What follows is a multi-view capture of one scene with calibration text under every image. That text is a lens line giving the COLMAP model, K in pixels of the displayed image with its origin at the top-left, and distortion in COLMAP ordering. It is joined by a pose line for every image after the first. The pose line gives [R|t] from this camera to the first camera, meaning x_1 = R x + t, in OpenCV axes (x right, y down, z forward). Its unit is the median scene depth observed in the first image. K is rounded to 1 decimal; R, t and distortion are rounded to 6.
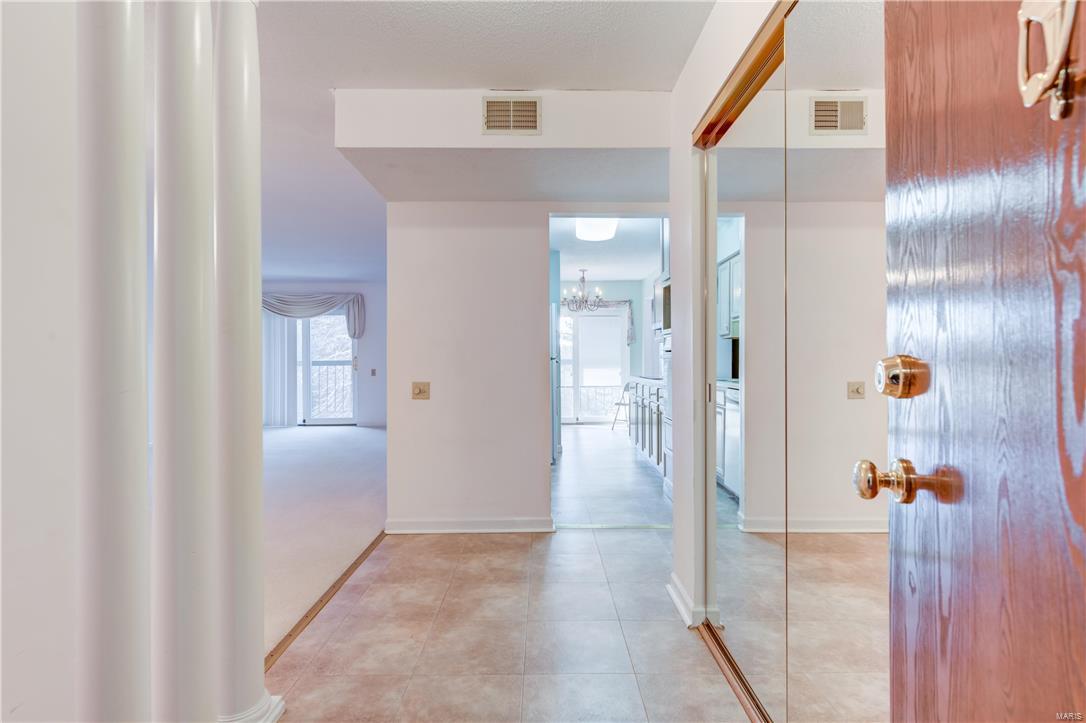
lens RADIAL K [[540.3, 0, 538.1], [0, 540.3, 361.3], [0, 0, 1]] dist [0.005535, 0.000212]
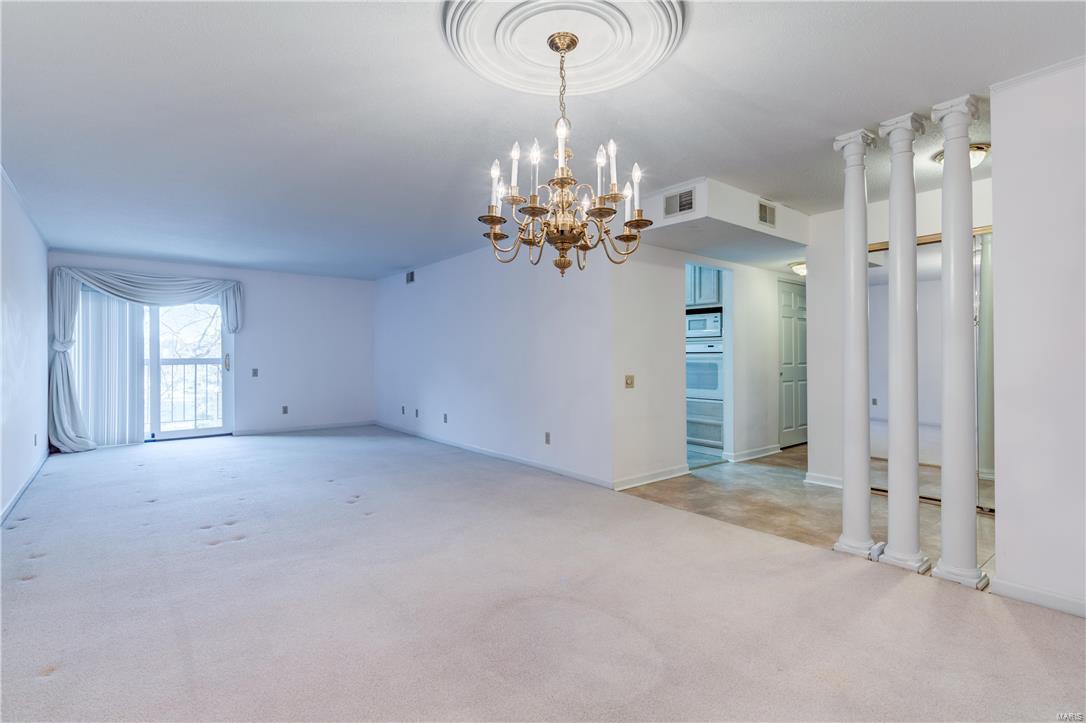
lens RADIAL K [[540.3, 0, 535.9], [0, 540.3, 356.4], [0, 0, 1]] dist [0.005535, 0.000212]
pose [[0.783277, 0.001666, 0.621670, -0.491906], [0.000891, 0.999992, -0.003803, -0.001294], [-0.621672, 0.003533, 0.783270, 0.037393]]
